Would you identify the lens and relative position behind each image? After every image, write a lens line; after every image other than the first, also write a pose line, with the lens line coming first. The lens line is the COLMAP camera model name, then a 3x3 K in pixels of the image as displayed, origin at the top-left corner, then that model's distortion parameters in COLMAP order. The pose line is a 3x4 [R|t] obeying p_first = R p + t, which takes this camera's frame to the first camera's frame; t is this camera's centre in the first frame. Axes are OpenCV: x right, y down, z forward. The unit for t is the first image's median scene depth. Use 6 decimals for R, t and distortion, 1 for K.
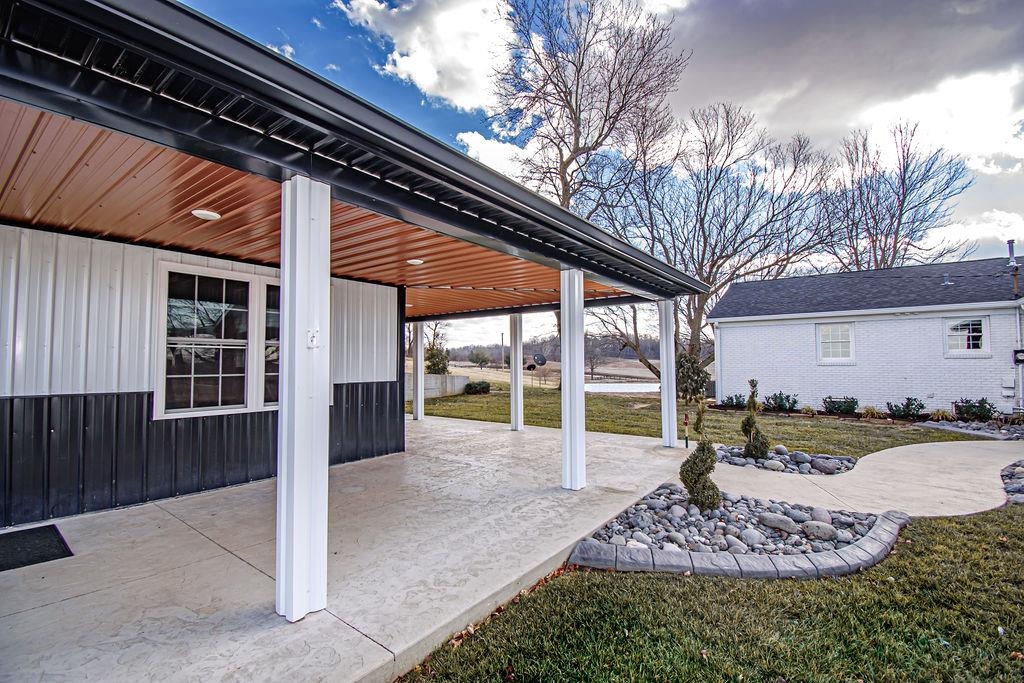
lens RADIAL K [[450.5, 0, 511.7], [0, 450.5, 342.2], [0, 0, 1]] dist [-0.005639, -0.009306]
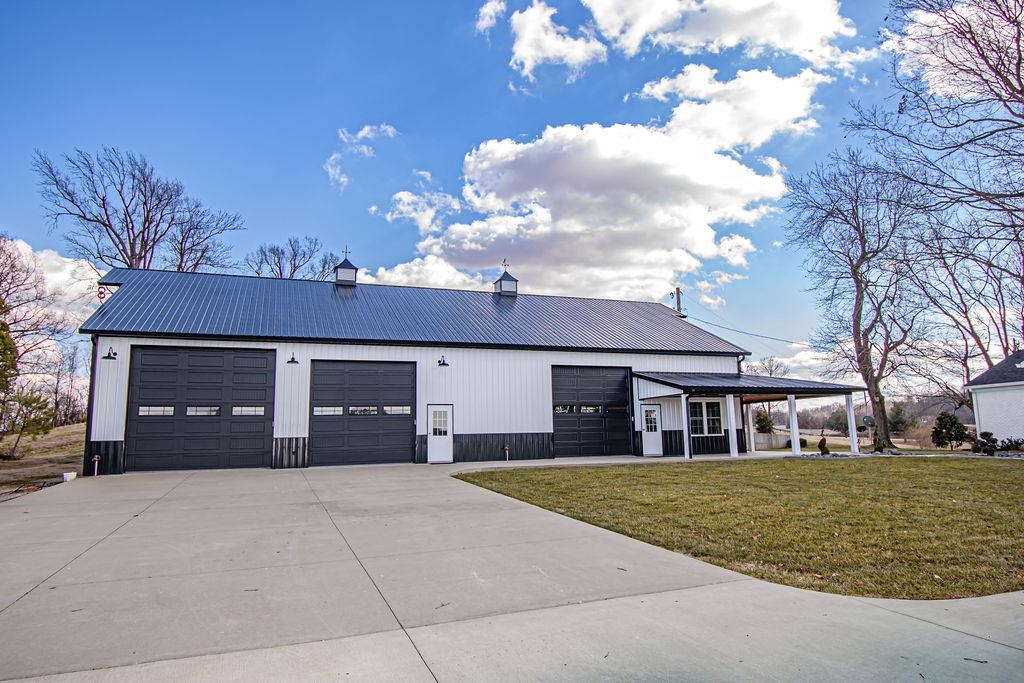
lens RADIAL K [[617.9, 0, 512.1], [0, 617.9, 341.3], [0, 0, 1]] dist [0.003182, 0.000220]
pose [[0.843234, -0.098487, -0.528448, 0.270788], [0.045557, 0.992629, -0.112302, -0.039700], [0.535613, 0.070623, 0.841505, -1.320329]]
